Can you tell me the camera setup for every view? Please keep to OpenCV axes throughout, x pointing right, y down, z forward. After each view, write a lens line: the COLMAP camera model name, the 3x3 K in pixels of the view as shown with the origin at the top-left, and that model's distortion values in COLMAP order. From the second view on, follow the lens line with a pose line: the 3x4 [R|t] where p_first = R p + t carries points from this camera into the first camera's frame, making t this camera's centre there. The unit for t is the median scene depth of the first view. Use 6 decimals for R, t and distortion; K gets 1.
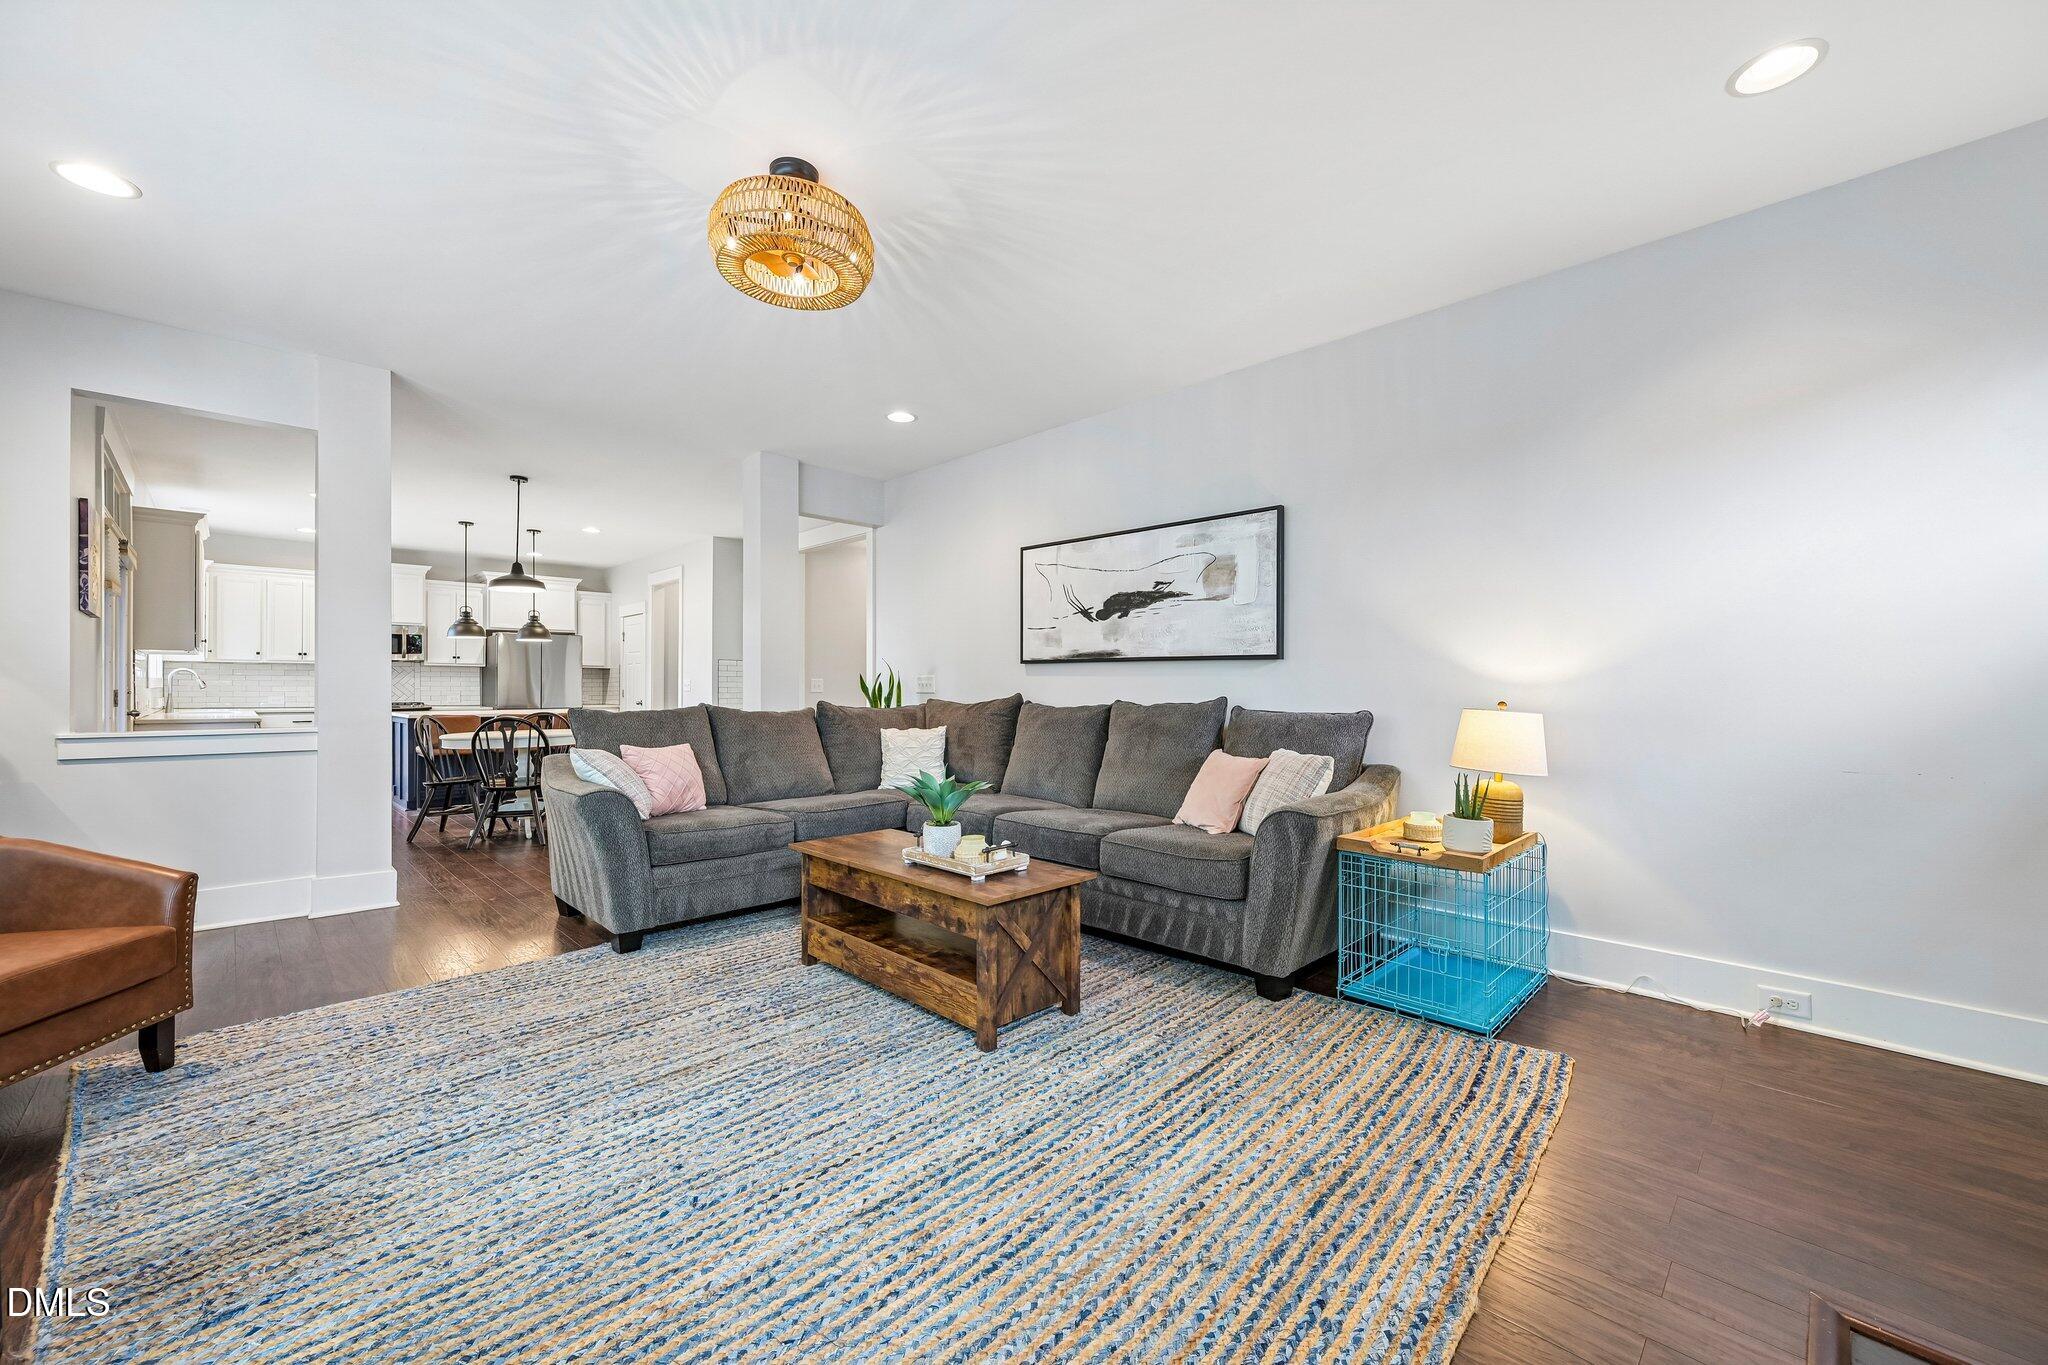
lens RADIAL K [[800.9, 0, 1022.7], [0, 800.9, 688.0], [0, 0, 1]] dist [-0.000889, -0.000093]
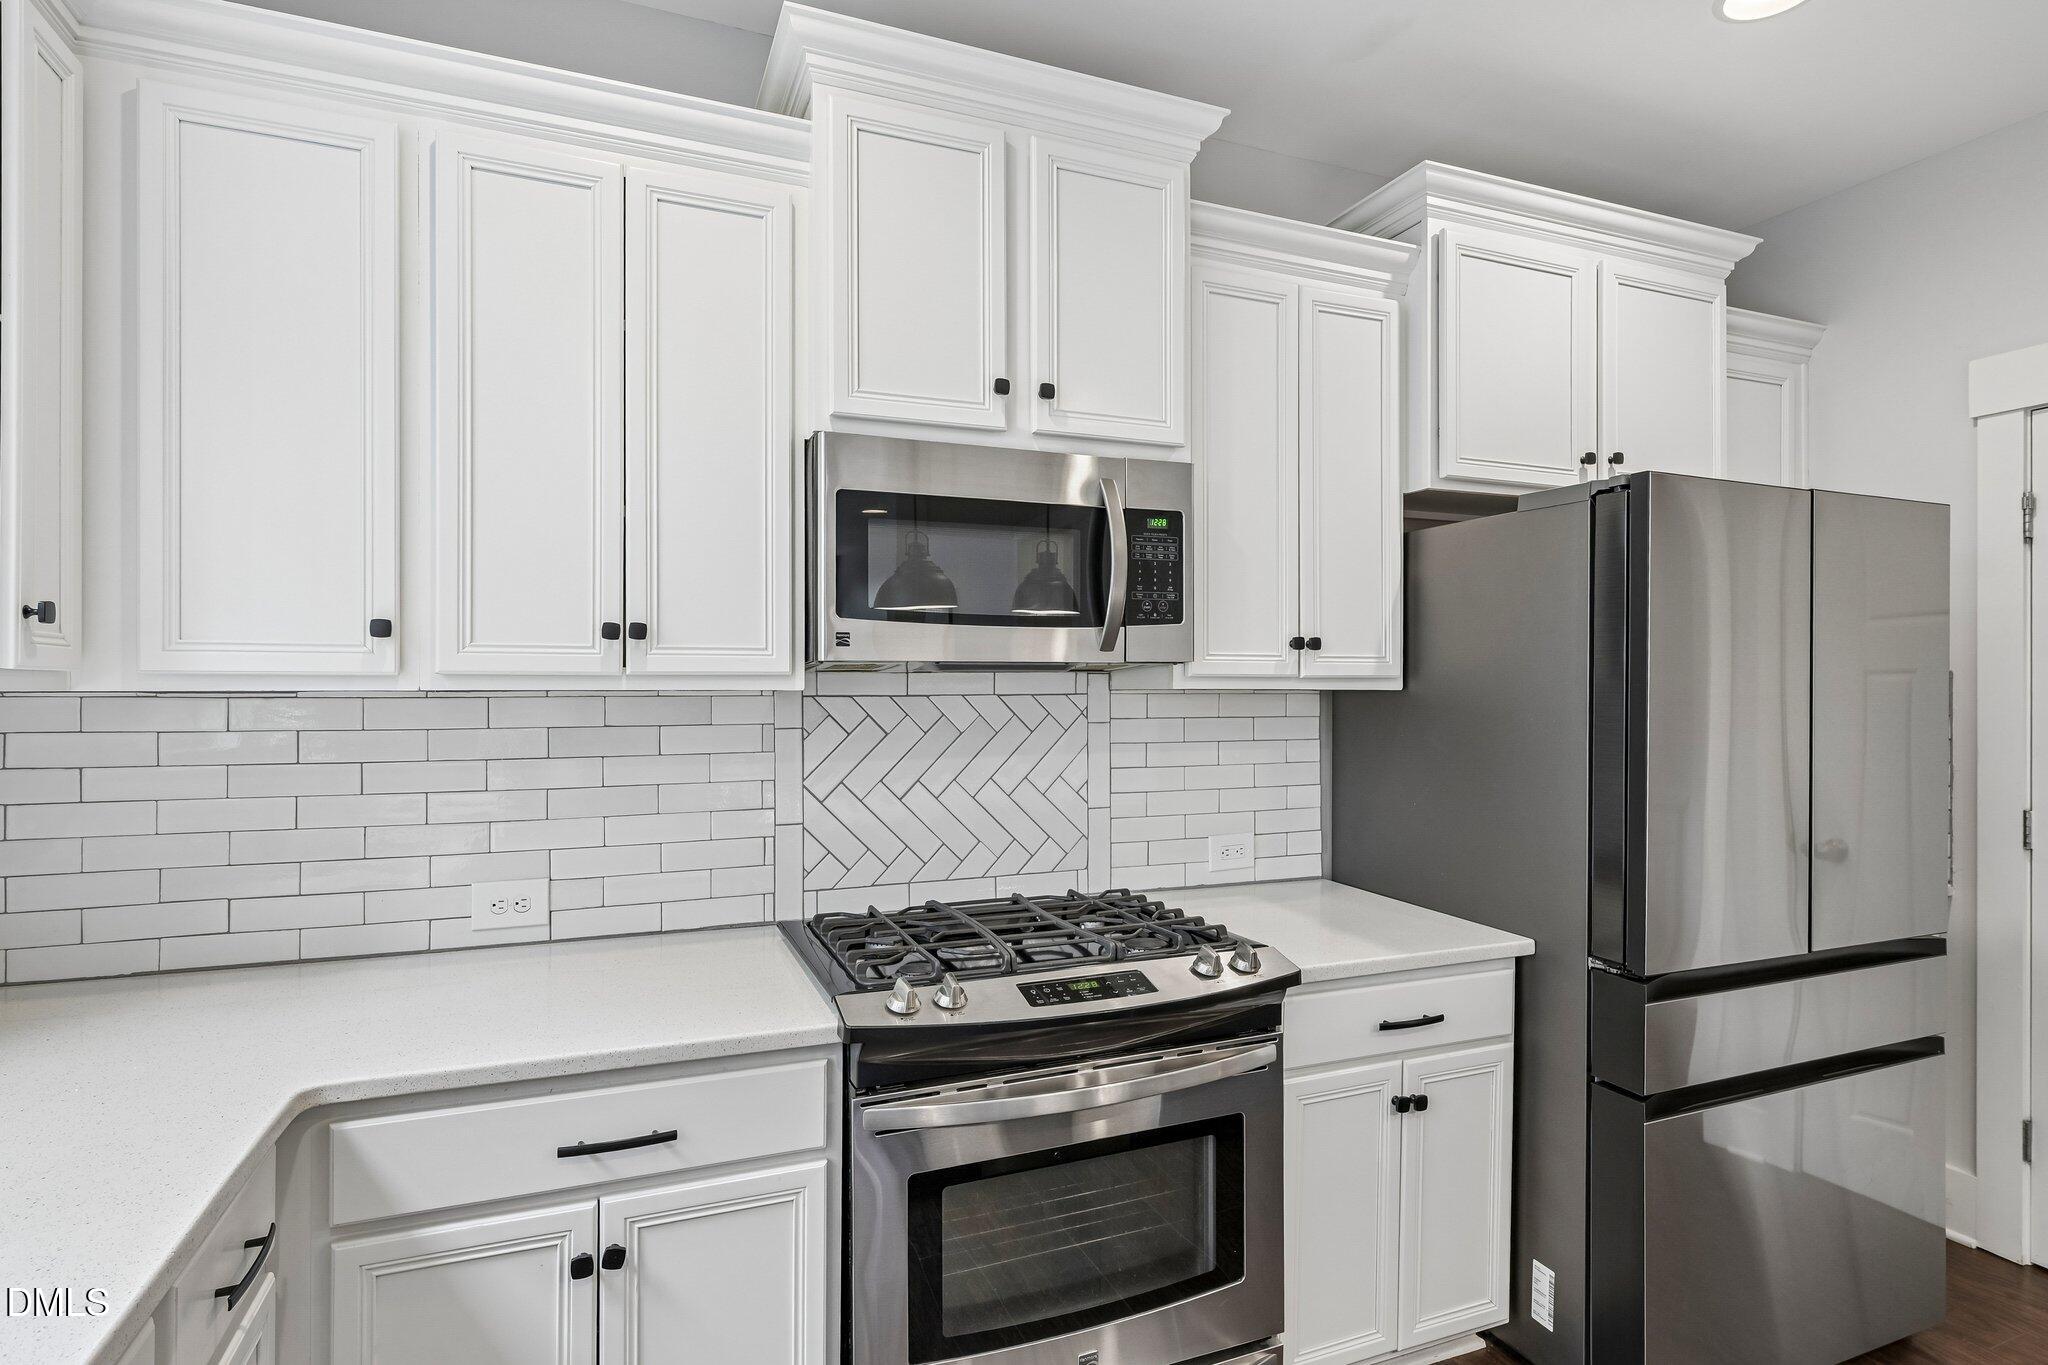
lens RADIAL K [[1029.4, 0, 1021.6], [0, 1029.4, 694.9], [0, 0, 1]] dist [-0.000149, 0.000109]
pose [[0.922997, -0.000647, -0.384805, -1.878278], [0.002383, 0.999989, 0.004035, -0.077616], [0.384799, -0.004642, 0.922989, 2.112764]]
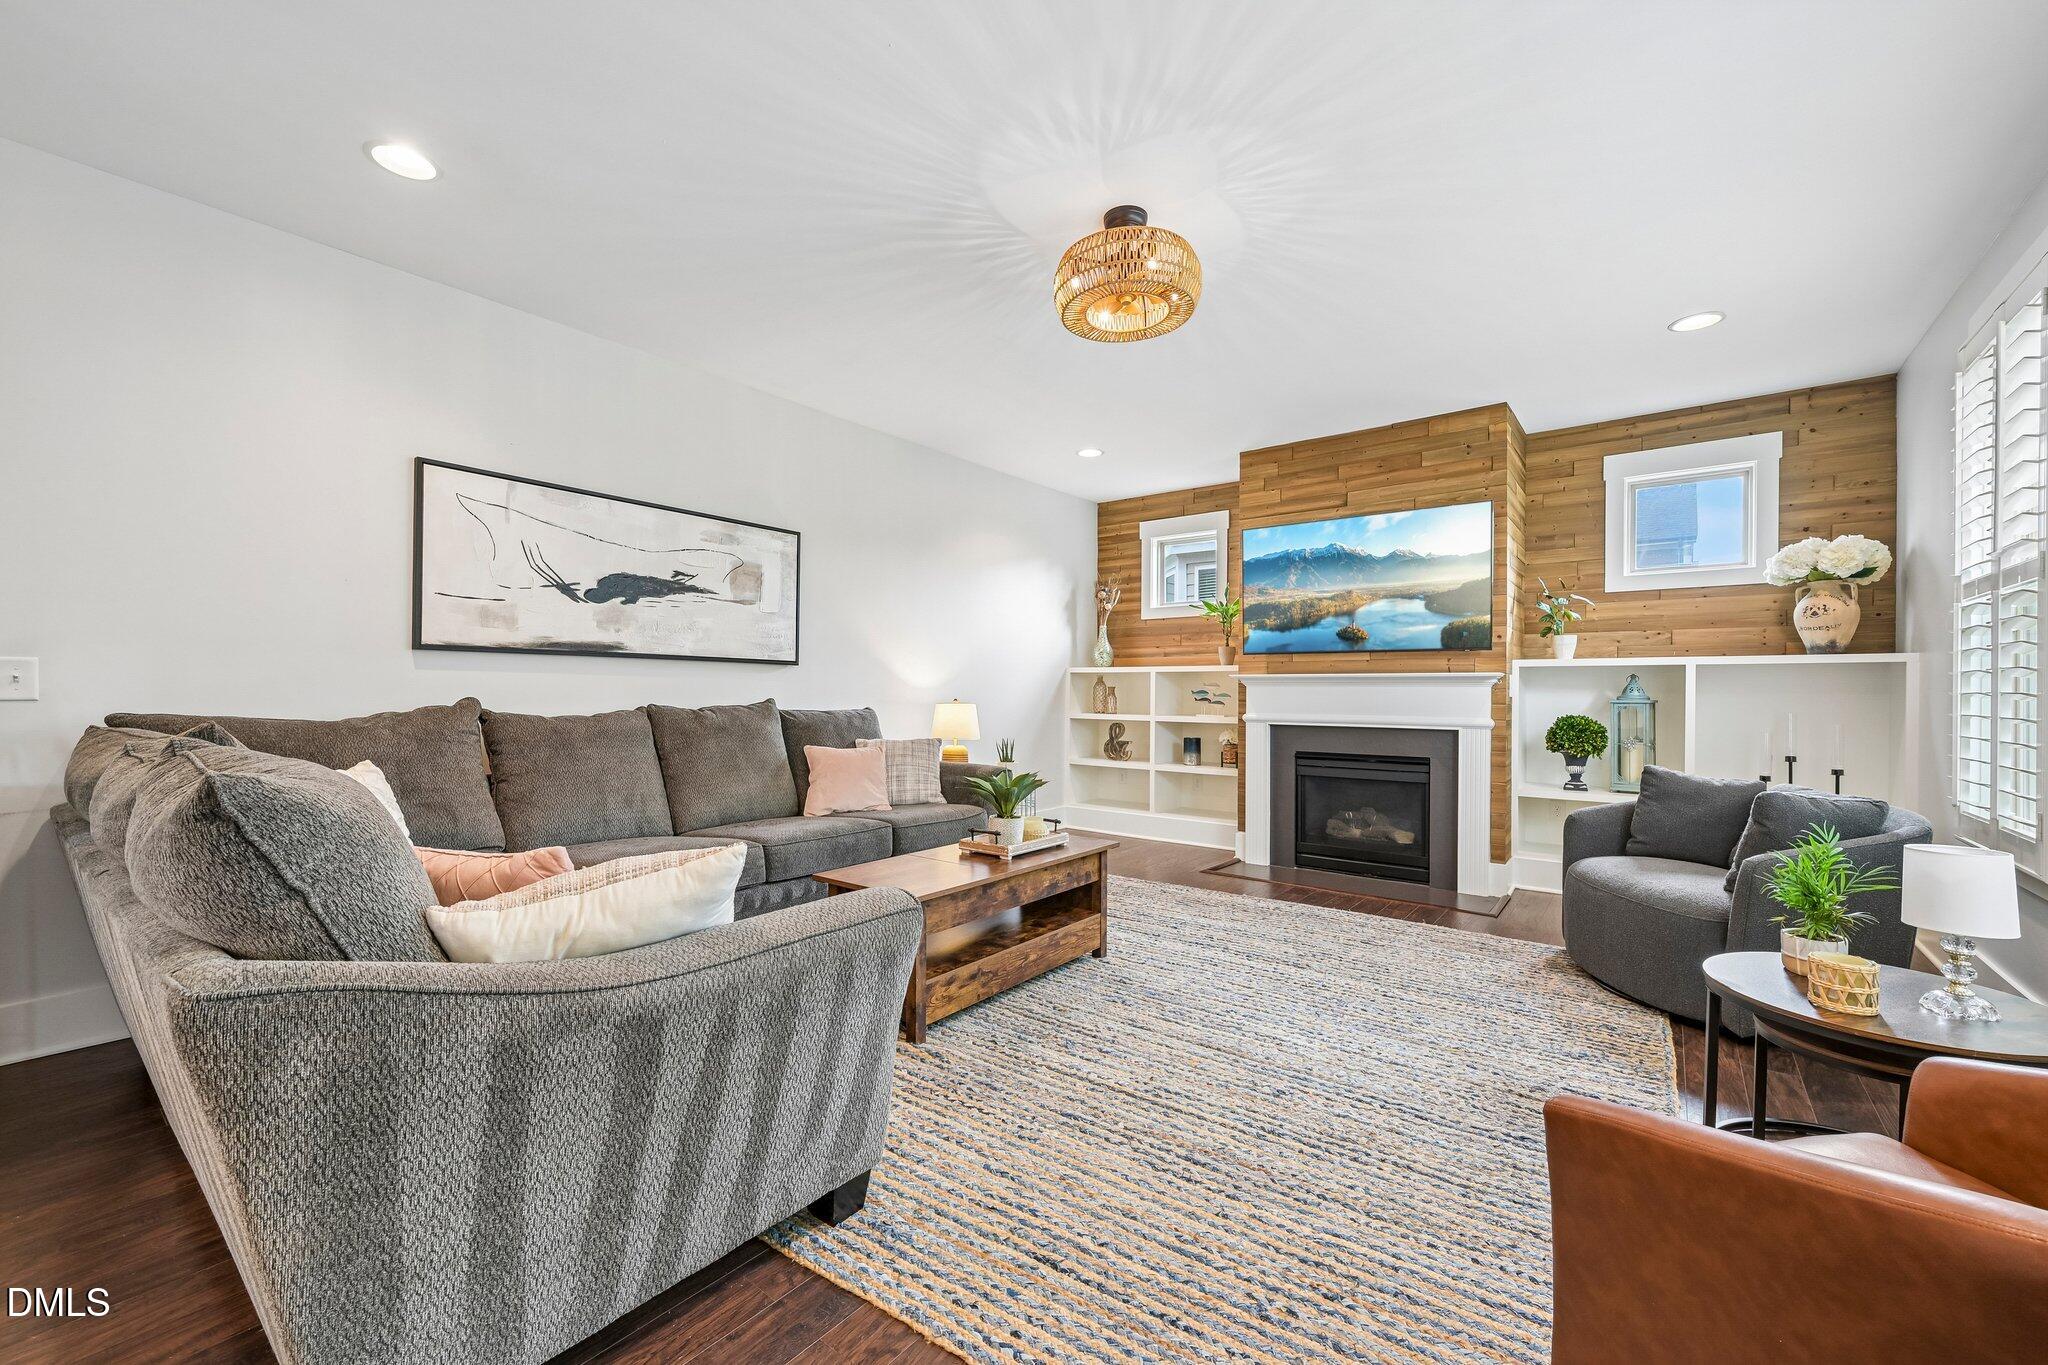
lens RADIAL K [[817.2, 0, 1019.7], [0, 817.2, 691.4], [0, 0, 1]] dist [-0.000037, 0.000116]
pose [[-0.122923, -0.002911, 0.992412, -0.999921], [-0.004980, 0.999985, 0.002316, -0.003051], [-0.992404, -0.004658, -0.122935, 0.928815]]
